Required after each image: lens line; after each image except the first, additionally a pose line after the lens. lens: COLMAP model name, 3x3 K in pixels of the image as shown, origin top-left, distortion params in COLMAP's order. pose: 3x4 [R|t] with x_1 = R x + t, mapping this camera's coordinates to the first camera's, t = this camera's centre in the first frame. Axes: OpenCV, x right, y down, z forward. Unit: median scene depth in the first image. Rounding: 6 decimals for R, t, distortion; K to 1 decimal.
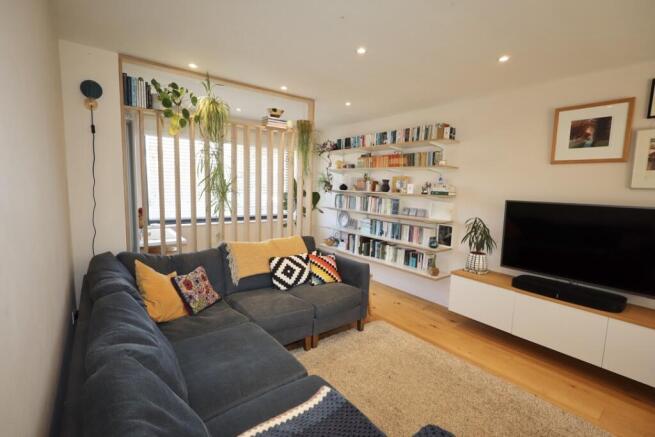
lens RADIAL K [[301.0, 0, 327.5], [0, 301.0, 218.5], [0, 0, 1]] dist [-0.001672, 0.000143]
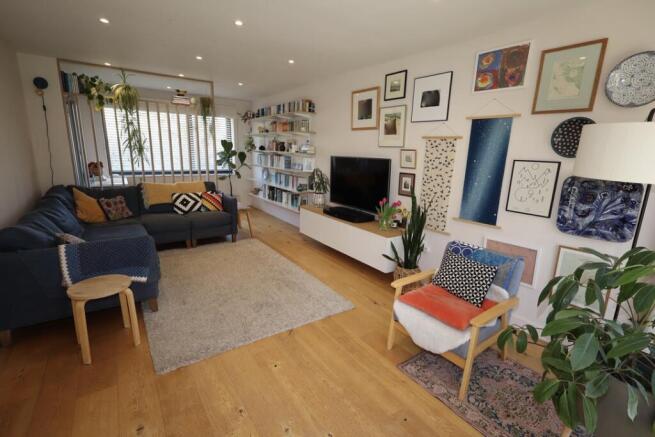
lens RADIAL K [[301.0, 0, 327.5], [0, 301.0, 218.5], [0, 0, 1]] dist [-0.001672, 0.000143]
pose [[0.998918, 0.015566, -0.043820, 0.639087], [-0.010483, 0.993433, 0.113931, 0.073138], [0.045306, -0.113348, 0.992522, -0.472155]]
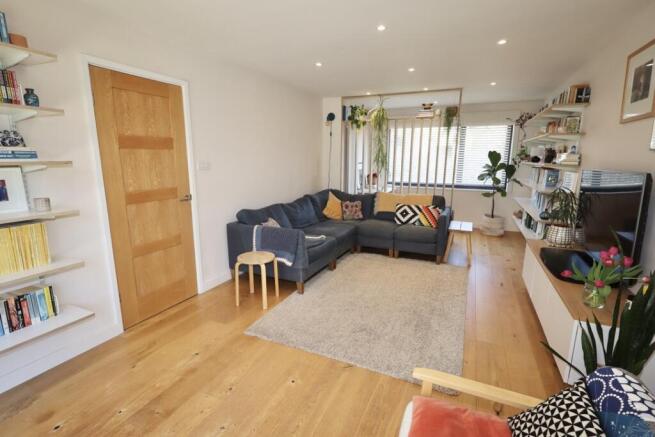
lens RADIAL K [[314.7, 0, 327.5], [0, 314.7, 218.5], [0, 0, 1]] dist [0.000797, 0.000054]
pose [[0.469815, 0.145477, -0.870696, 1.065501], [-0.091757, 0.989033, 0.115738, 0.048317], [0.877983, 0.025517, 0.478011, -0.117617]]
